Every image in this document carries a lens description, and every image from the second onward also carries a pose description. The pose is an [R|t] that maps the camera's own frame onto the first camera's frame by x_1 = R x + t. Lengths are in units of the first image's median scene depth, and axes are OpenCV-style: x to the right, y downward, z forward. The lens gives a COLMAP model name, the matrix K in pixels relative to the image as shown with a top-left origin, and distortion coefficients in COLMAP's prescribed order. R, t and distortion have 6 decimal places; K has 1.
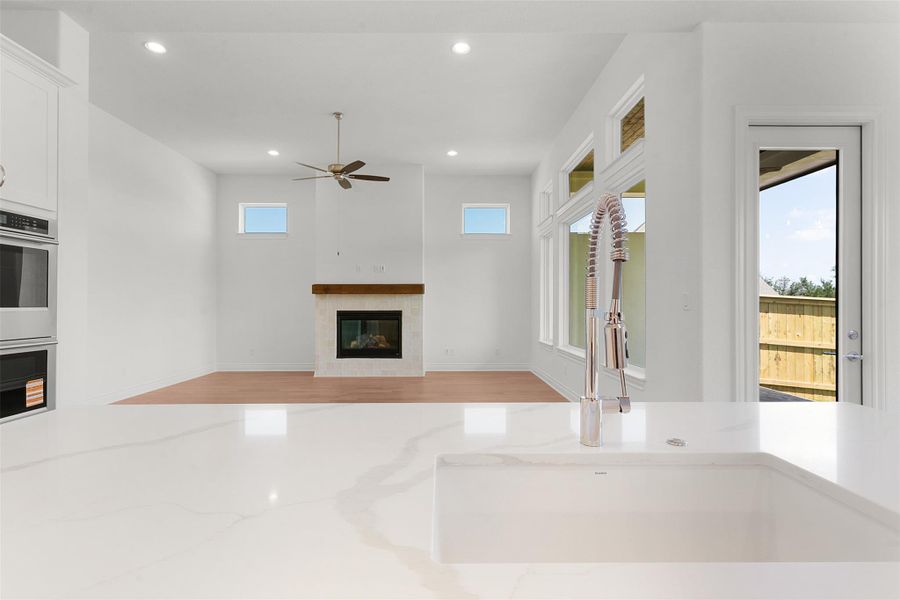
lens RADIAL K [[438.3, 0, 449.0], [0, 438.3, 302.6], [0, 0, 1]] dist [-0.003982, -0.002427]
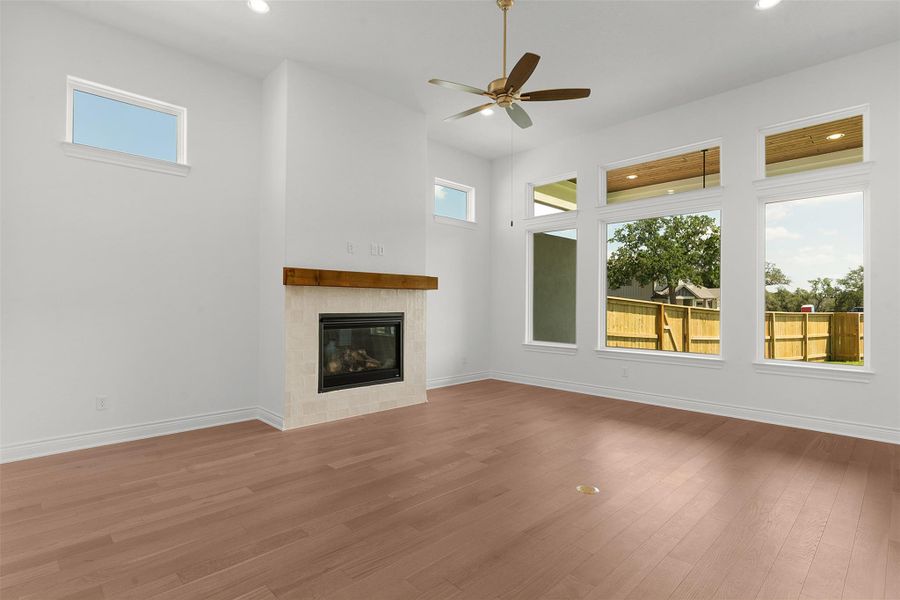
lens RADIAL K [[438.3, 0, 450.4], [0, 438.3, 298.4], [0, 0, 1]] dist [-0.003982, -0.002427]
pose [[0.725407, 0.013038, 0.688196, -0.539259], [-0.012744, 0.999904, -0.005510, -0.001850], [-0.688202, -0.004773, 0.725504, 0.438225]]
